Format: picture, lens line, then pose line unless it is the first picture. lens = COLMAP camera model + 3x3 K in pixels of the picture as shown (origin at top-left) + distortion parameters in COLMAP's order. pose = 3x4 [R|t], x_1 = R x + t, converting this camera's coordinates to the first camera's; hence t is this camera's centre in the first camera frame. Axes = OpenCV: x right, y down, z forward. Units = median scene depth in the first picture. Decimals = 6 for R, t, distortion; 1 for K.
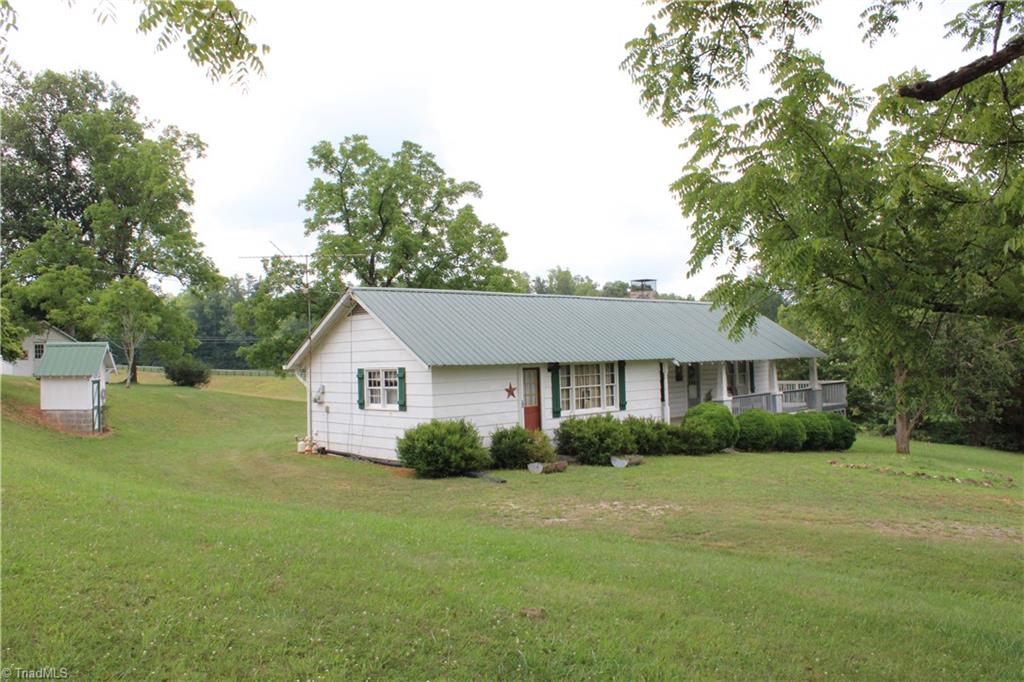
lens RADIAL K [[837.8, 0, 514.5], [0, 837.8, 335.6], [0, 0, 1]] dist [-0.114539, 0.062821]
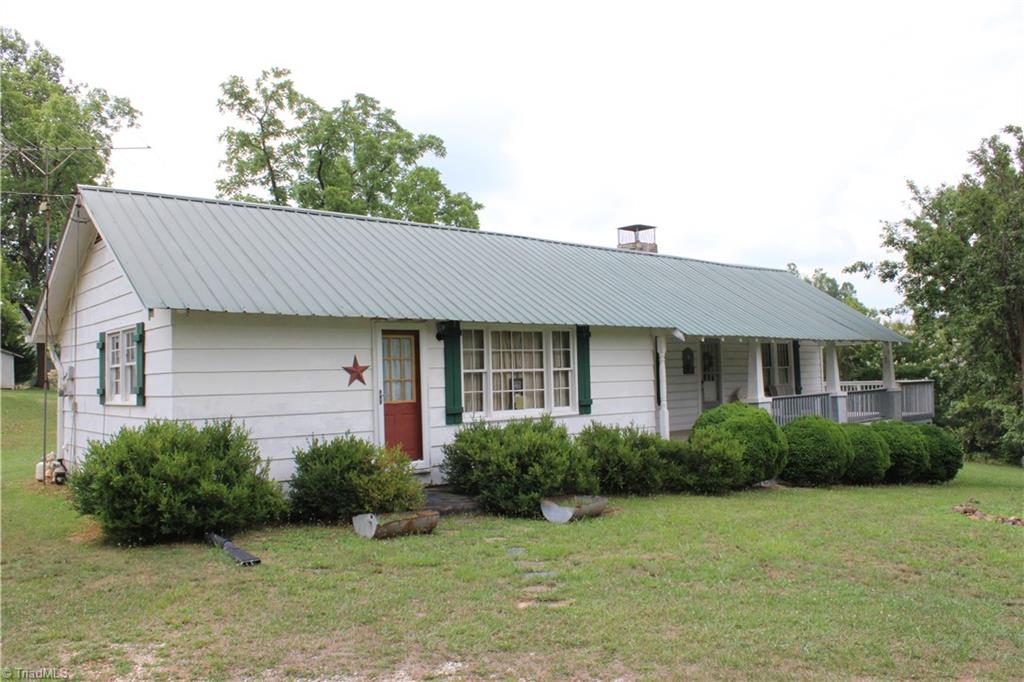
lens RADIAL K [[837.8, 0, 507.1], [0, 837.8, 340.3], [0, 0, 1]] dist [-0.114539, 0.062821]
pose [[0.999371, 0.002855, -0.035335, 0.092983], [-0.003488, 0.999834, -0.017867, 0.047294], [0.035279, 0.017979, 0.999216, 0.406956]]
